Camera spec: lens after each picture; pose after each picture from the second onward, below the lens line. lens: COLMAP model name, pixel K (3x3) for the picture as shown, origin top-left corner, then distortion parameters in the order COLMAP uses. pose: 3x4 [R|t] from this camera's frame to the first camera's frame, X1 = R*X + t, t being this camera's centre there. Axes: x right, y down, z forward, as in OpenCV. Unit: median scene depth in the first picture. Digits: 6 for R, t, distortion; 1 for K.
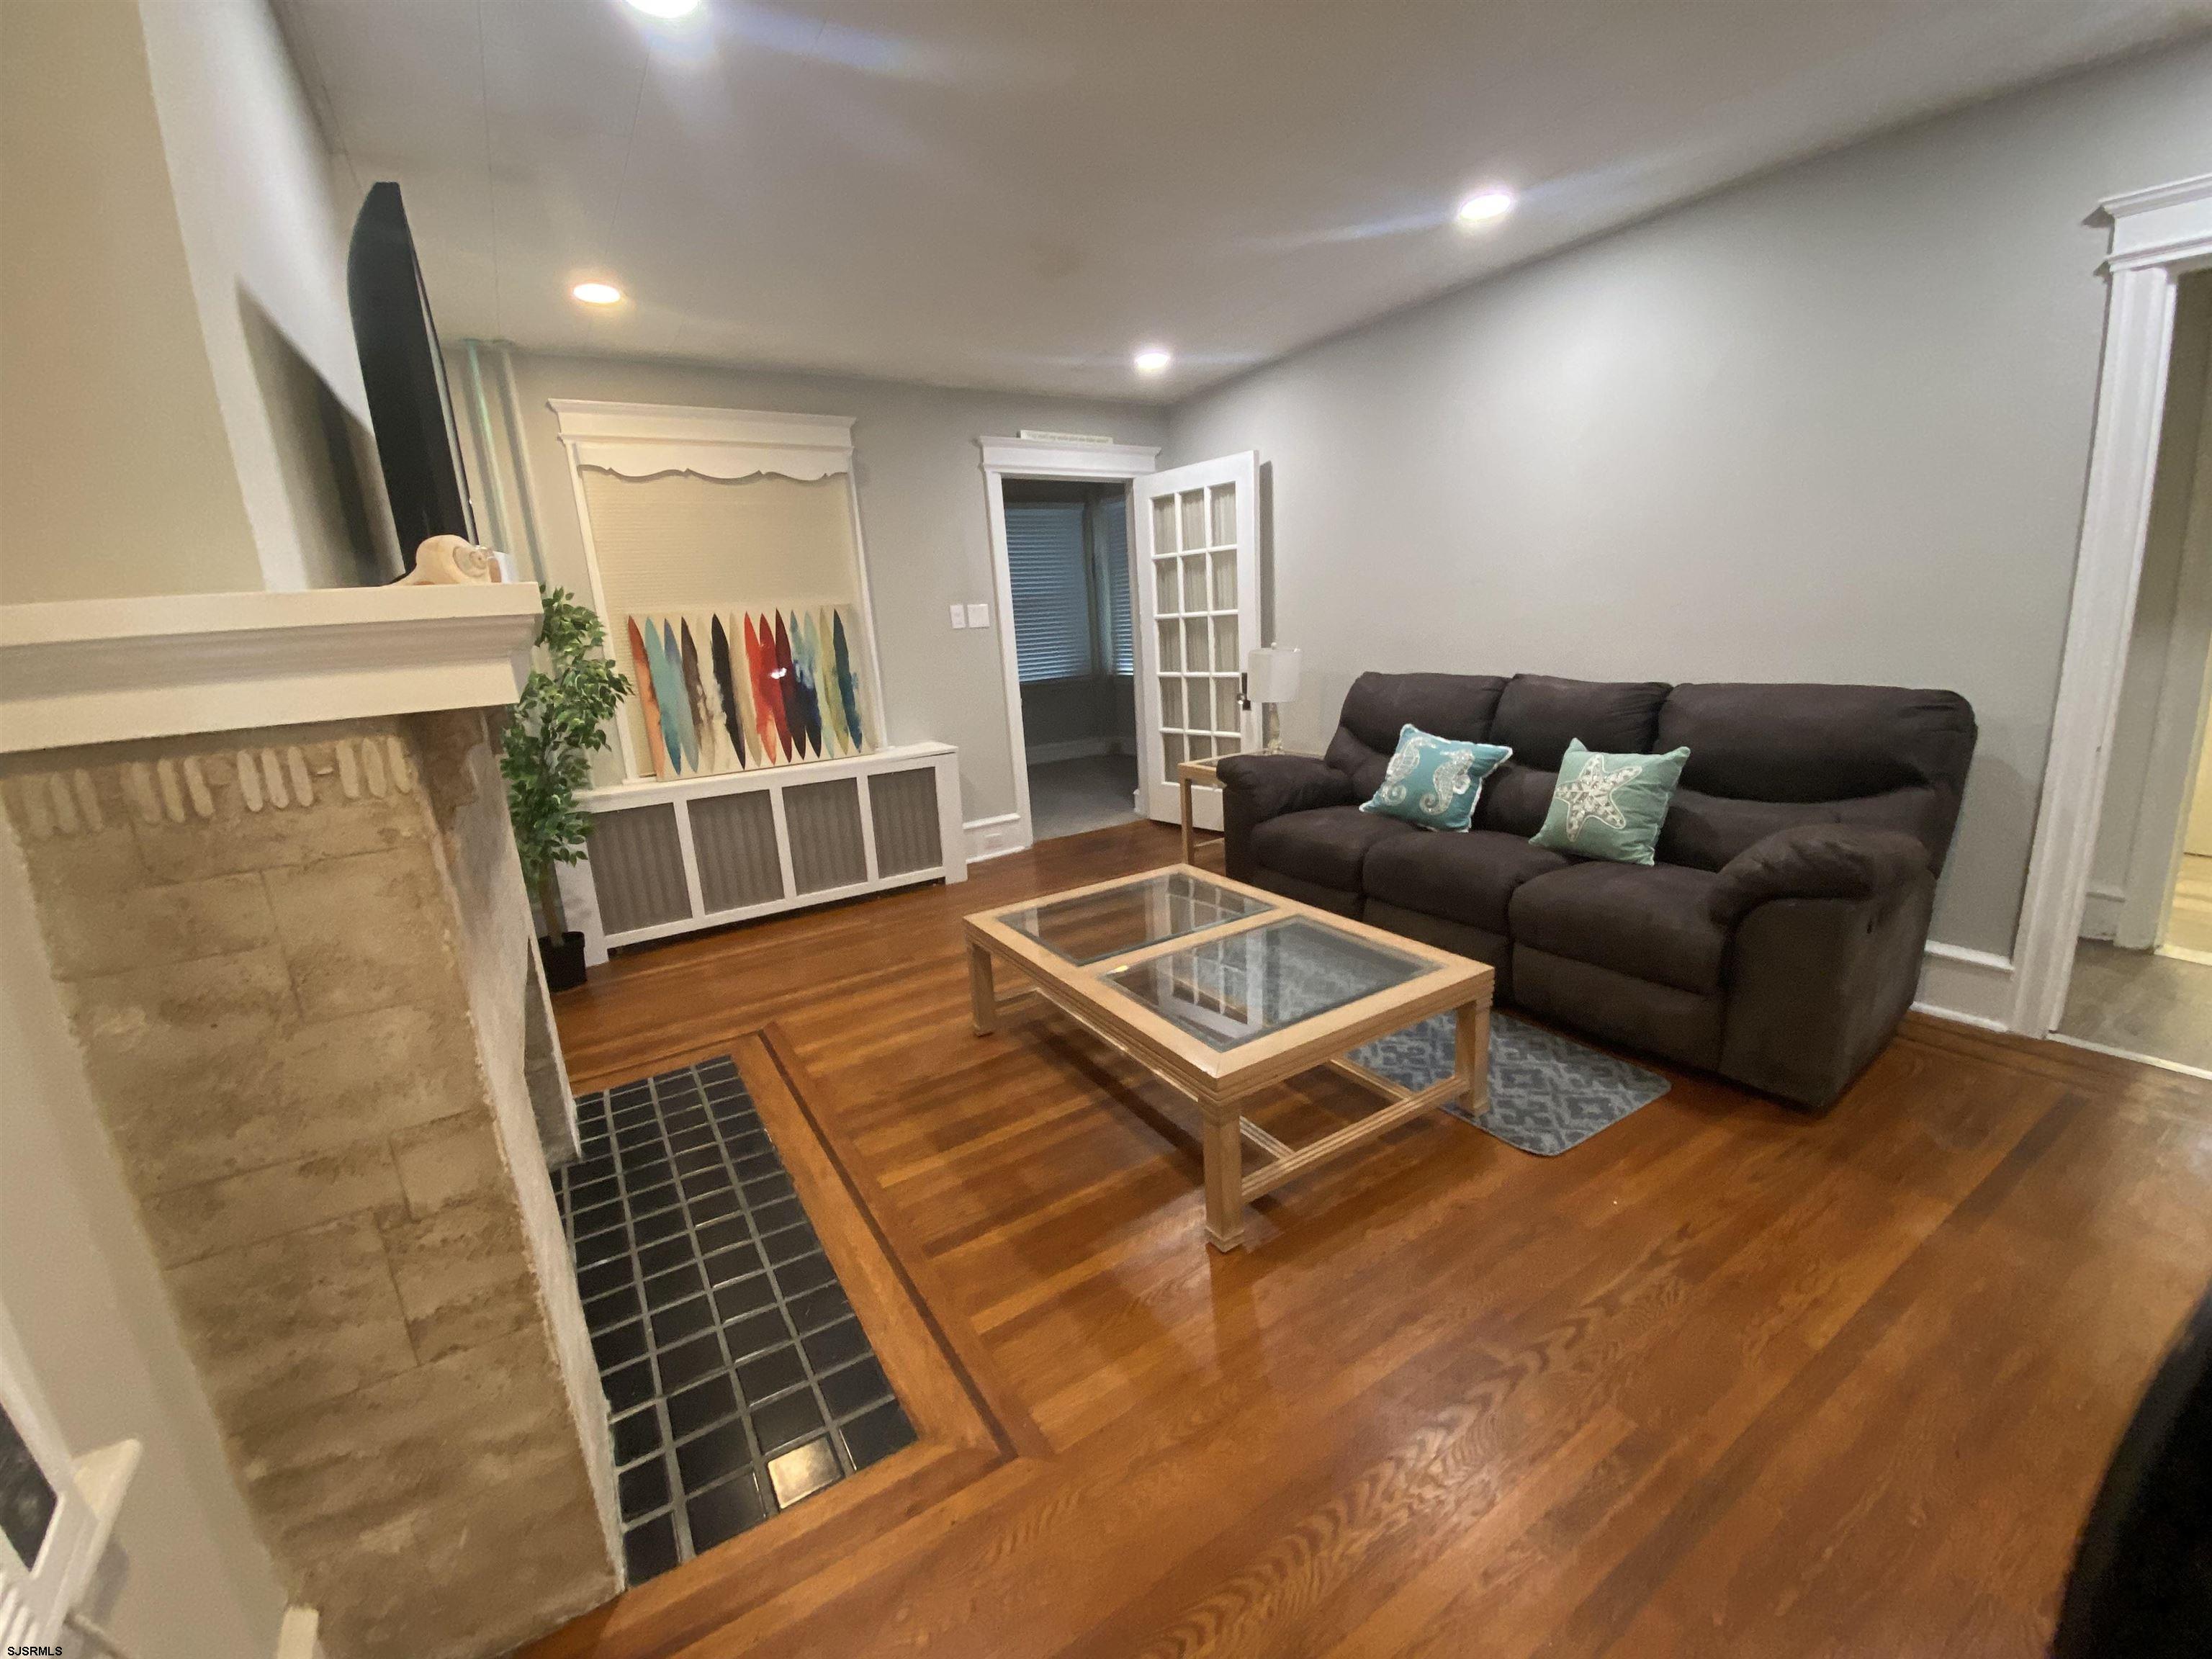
lens RADIAL K [[896.1, 0, 1159.1], [0, 896.1, 838.5], [0, 0, 1]] dist [-0.000442, -0.019313]
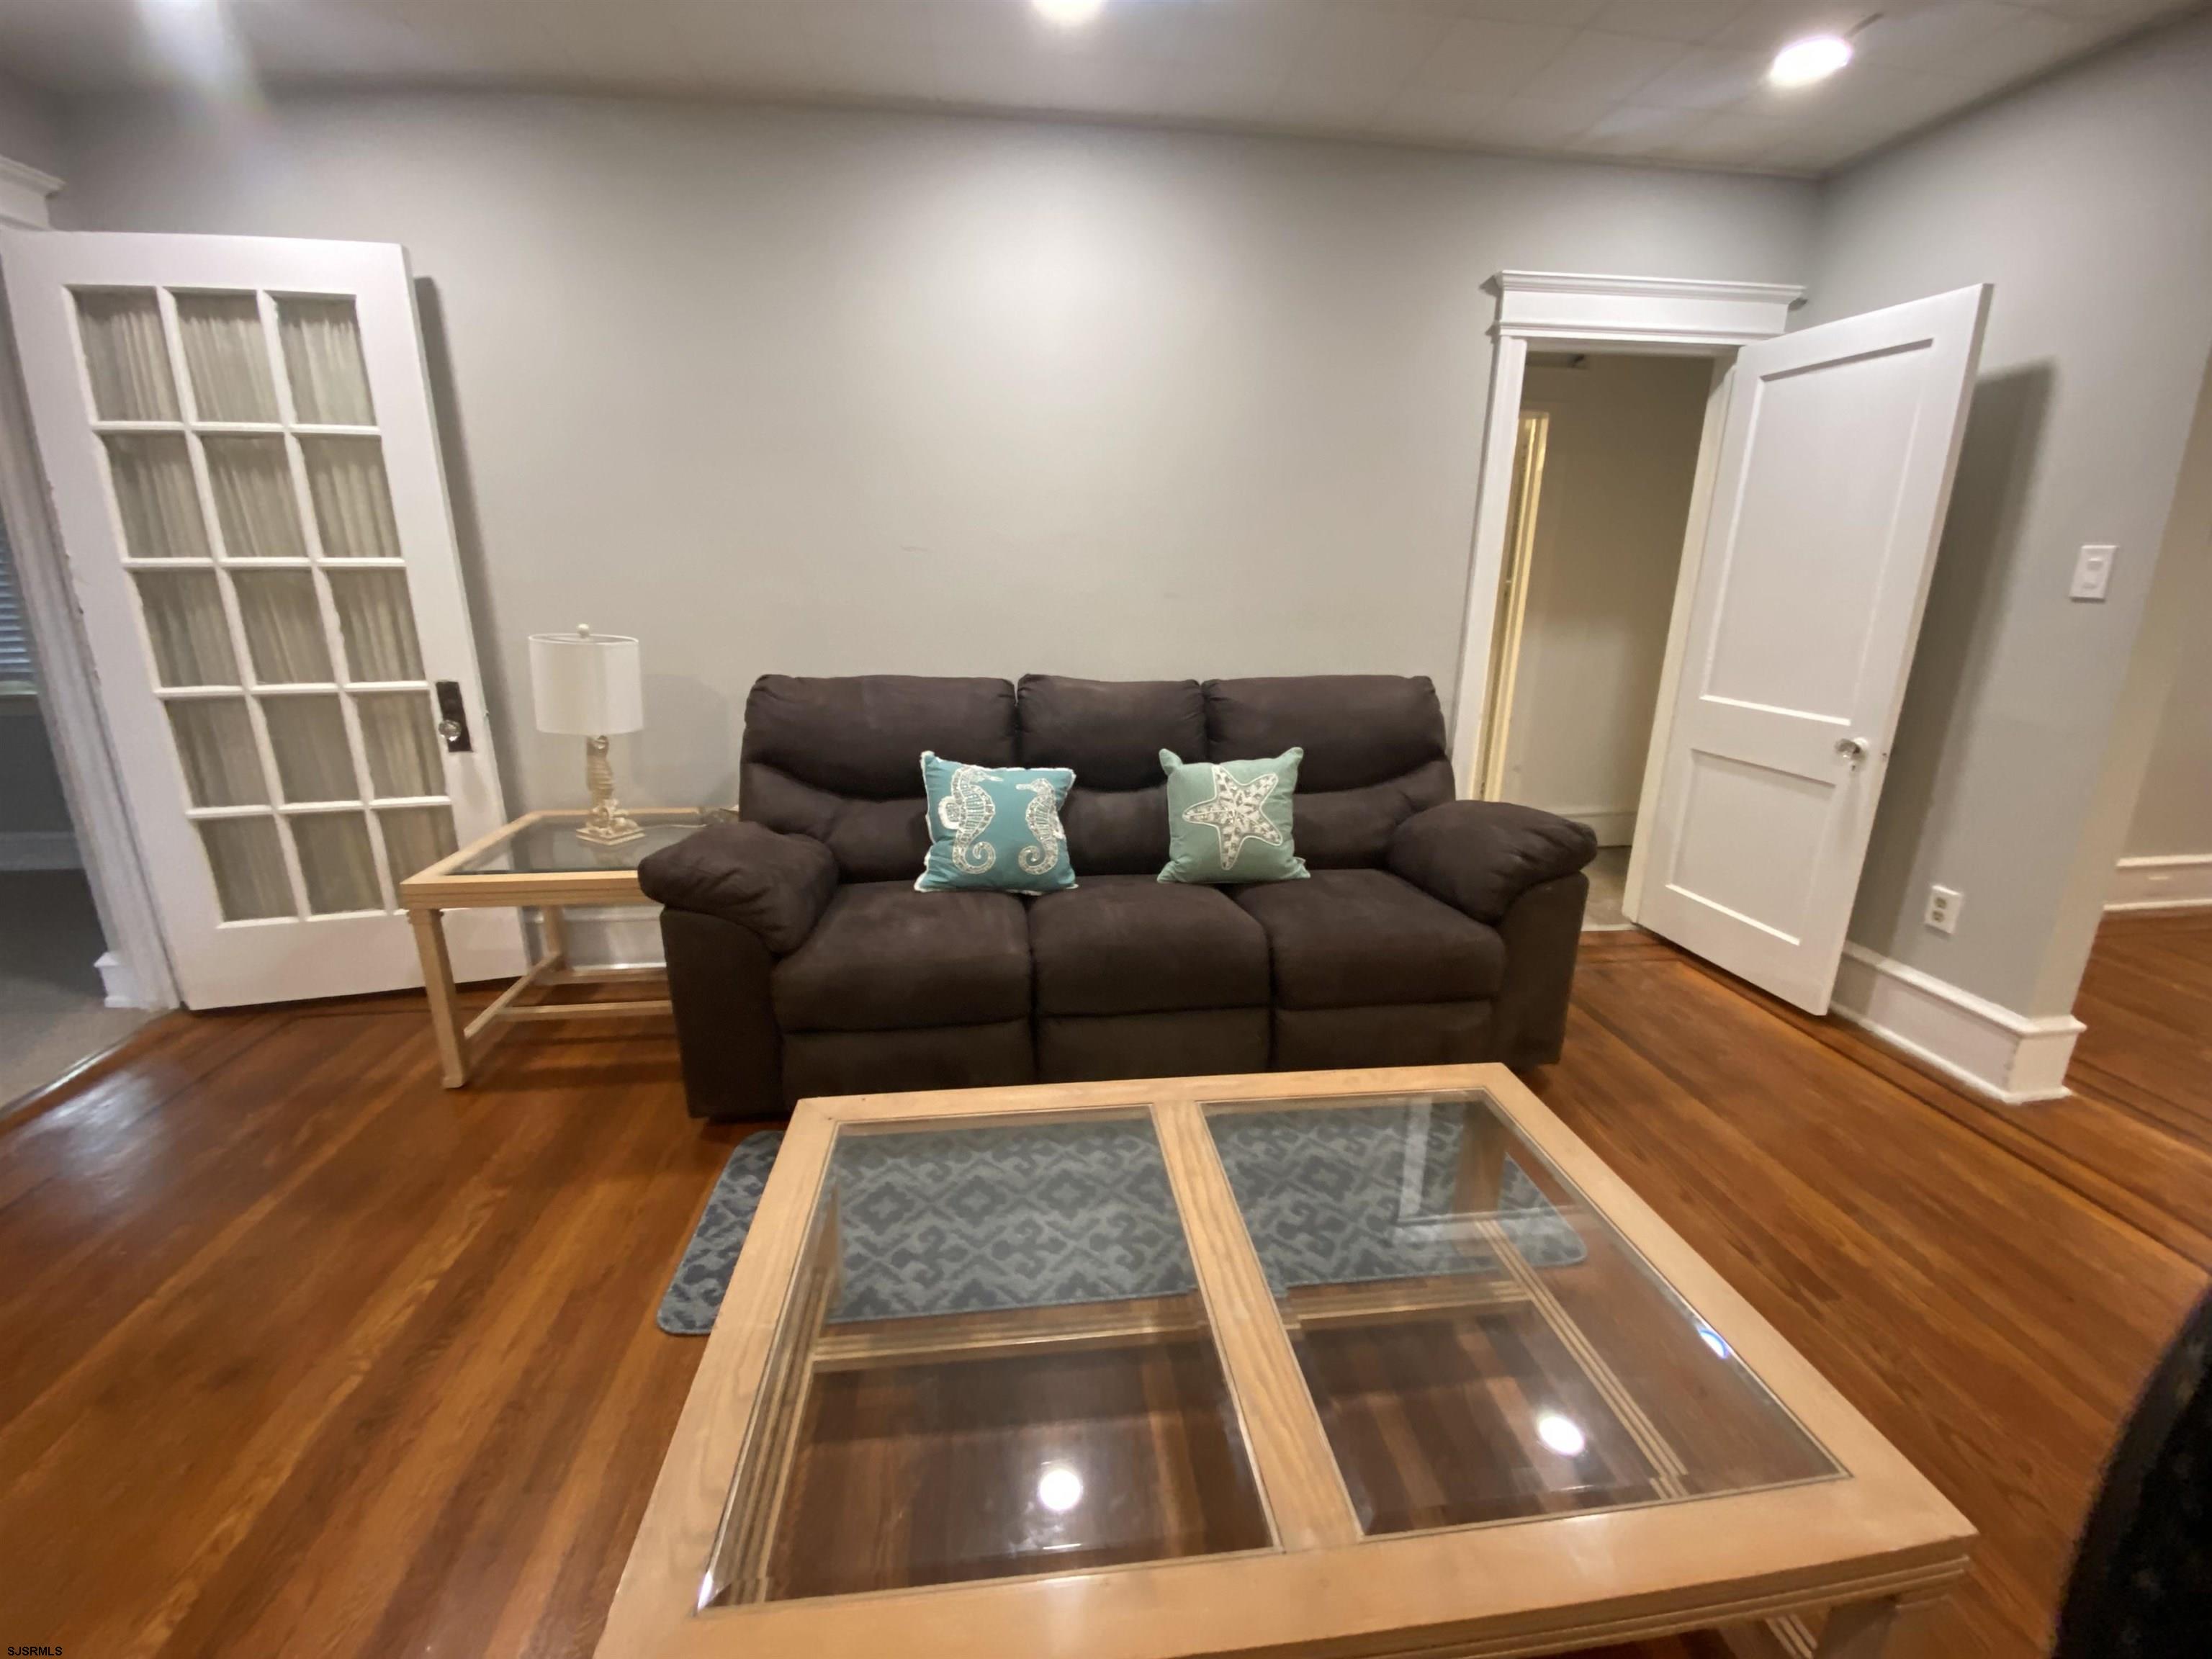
lens RADIAL K [[894.7, 0, 1104.3], [0, 894.7, 817.5], [0, 0, 1]] dist [0.020309, -0.018823]
pose [[0.465870, -0.170197, 0.868331, -0.281587], [0.176782, 0.979446, 0.097131, -0.131739], [-0.867014, 0.108255, 0.486382, 0.610960]]
